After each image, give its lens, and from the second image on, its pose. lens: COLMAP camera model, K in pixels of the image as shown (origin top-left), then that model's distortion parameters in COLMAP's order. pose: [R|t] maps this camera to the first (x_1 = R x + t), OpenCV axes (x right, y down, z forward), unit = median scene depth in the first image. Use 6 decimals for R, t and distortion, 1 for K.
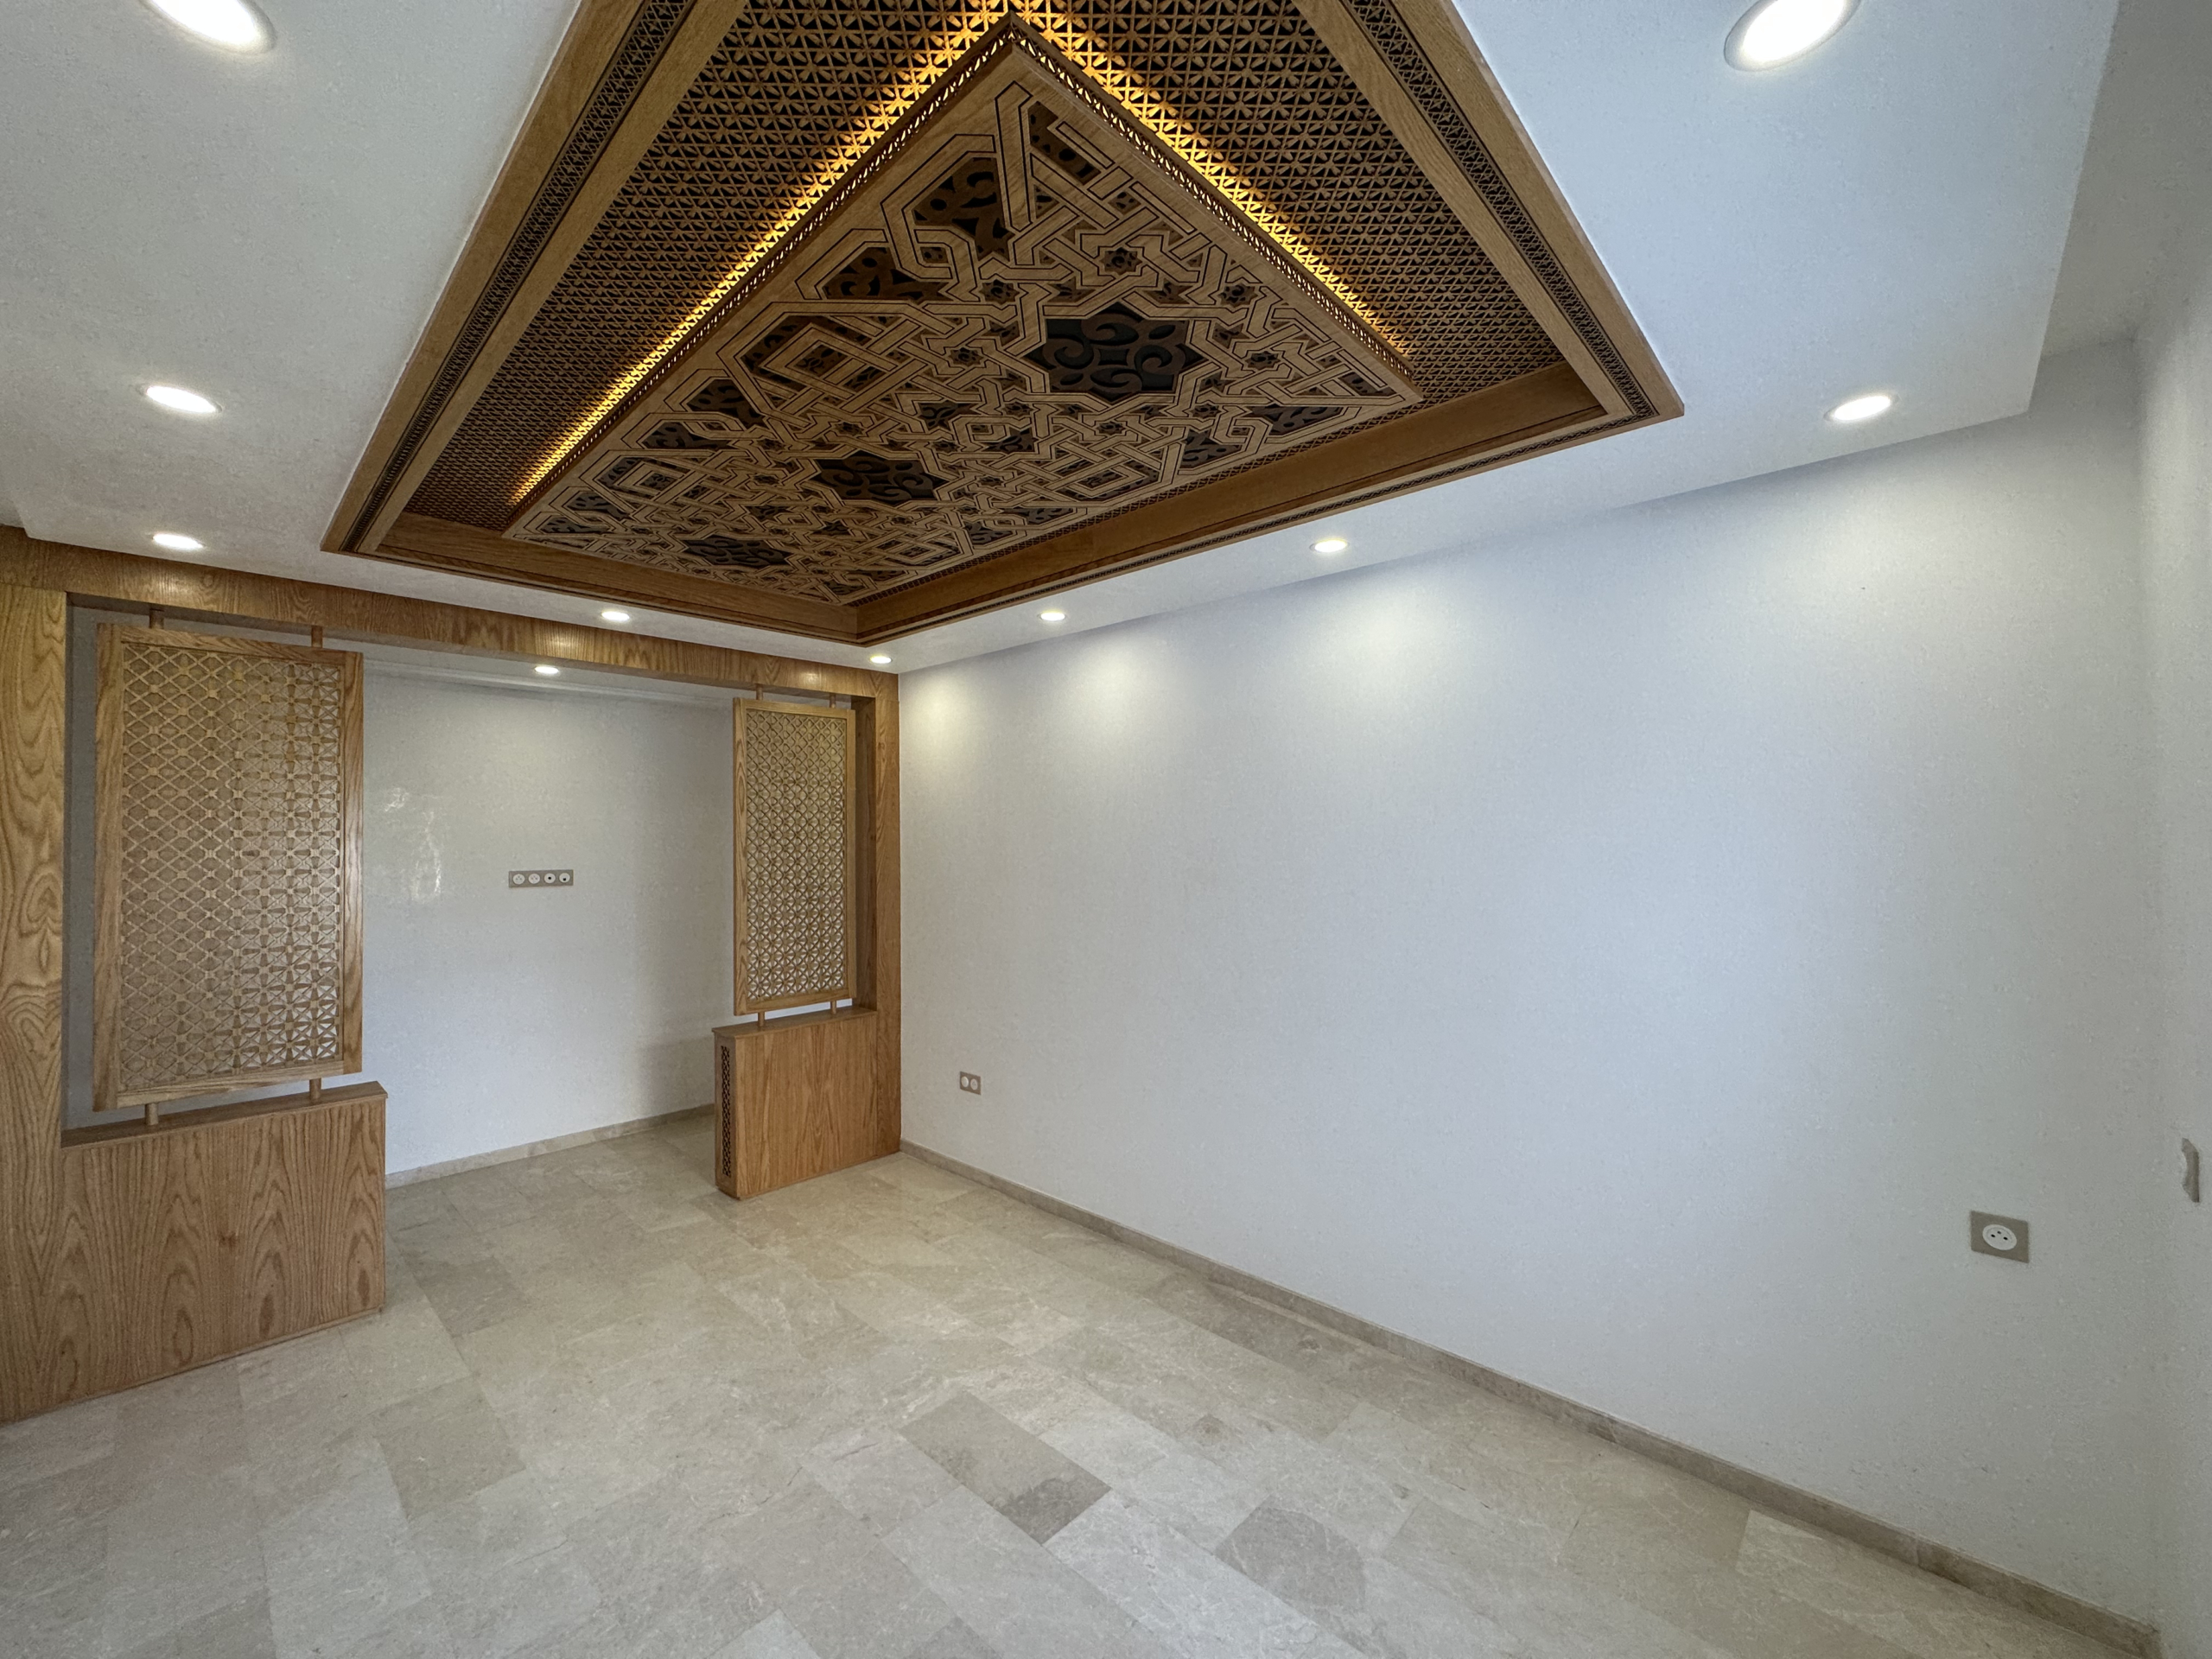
lens RADIAL K [[881.6, 0, 1113.6], [0, 881.6, 834.1], [0, 0, 1]] dist [-0.007570, -0.000176]
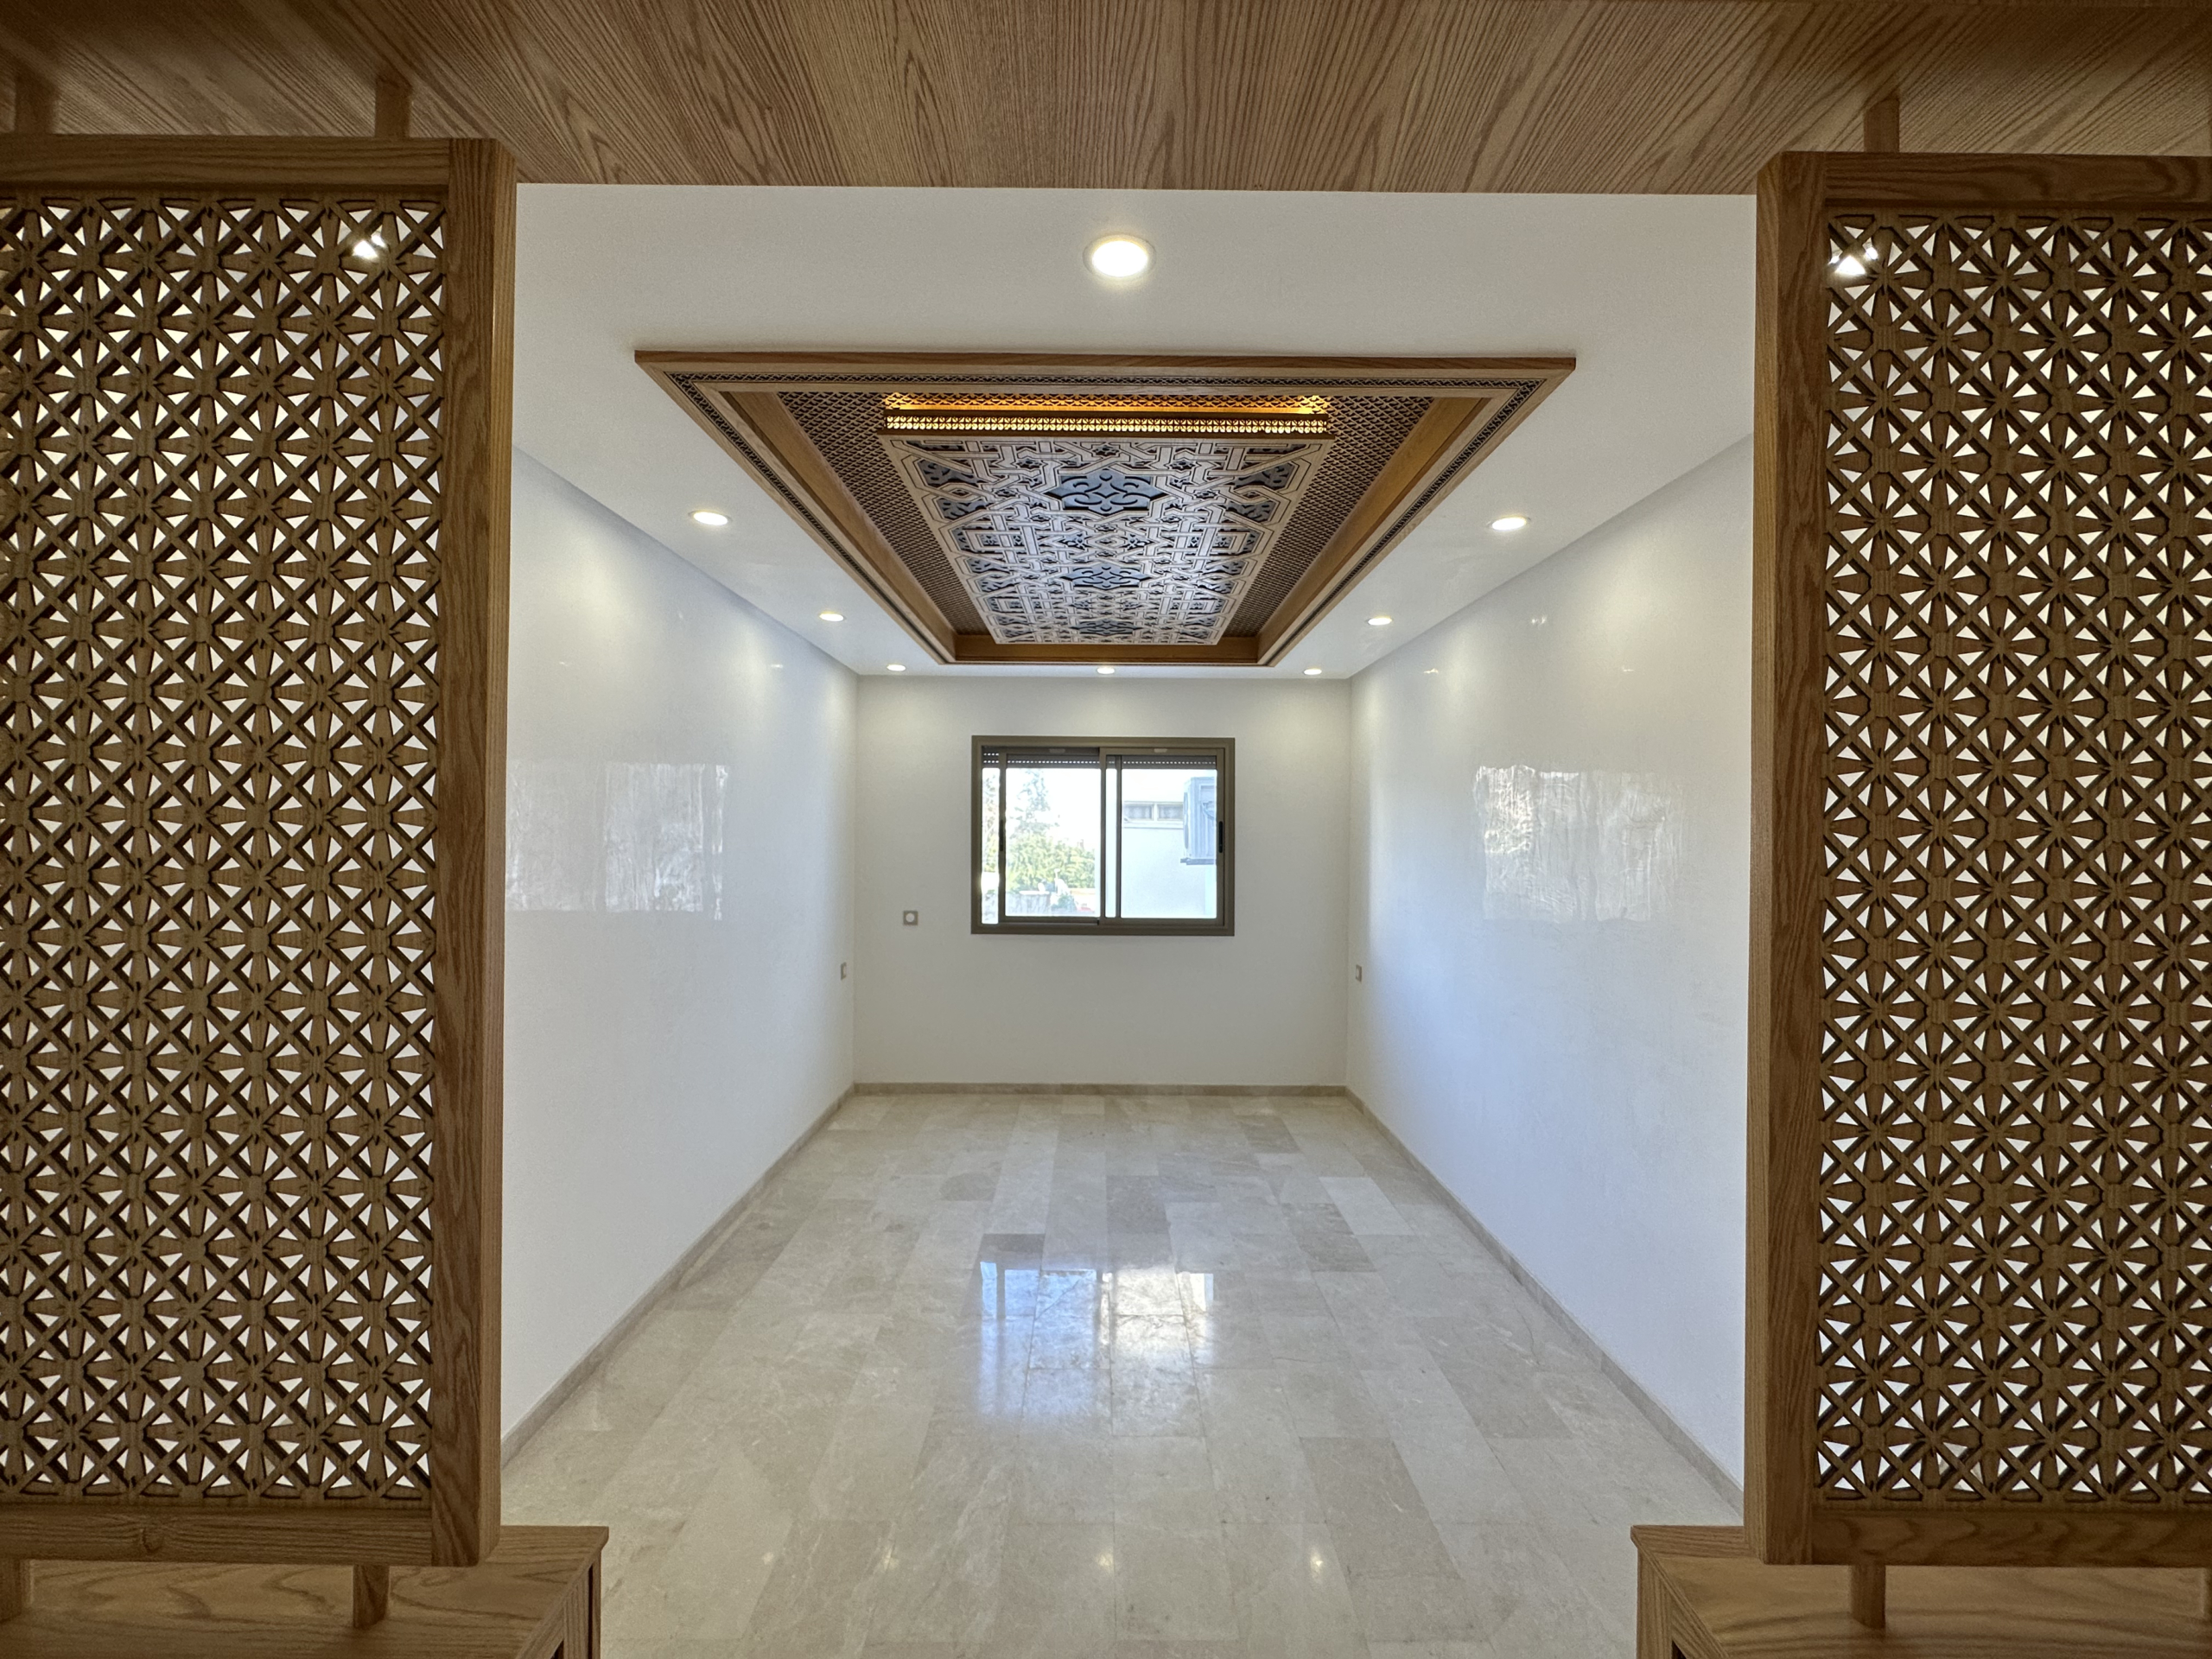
lens RADIAL K [[881.6, 0, 1107.3], [0, 881.6, 835.4], [0, 0, 1]] dist [-0.007570, -0.000176]
pose [[-0.685373, -0.004028, 0.728181, -1.092381], [-0.011864, 0.999914, -0.005635, 0.033704], [-0.728095, -0.012501, -0.685362, 1.623914]]
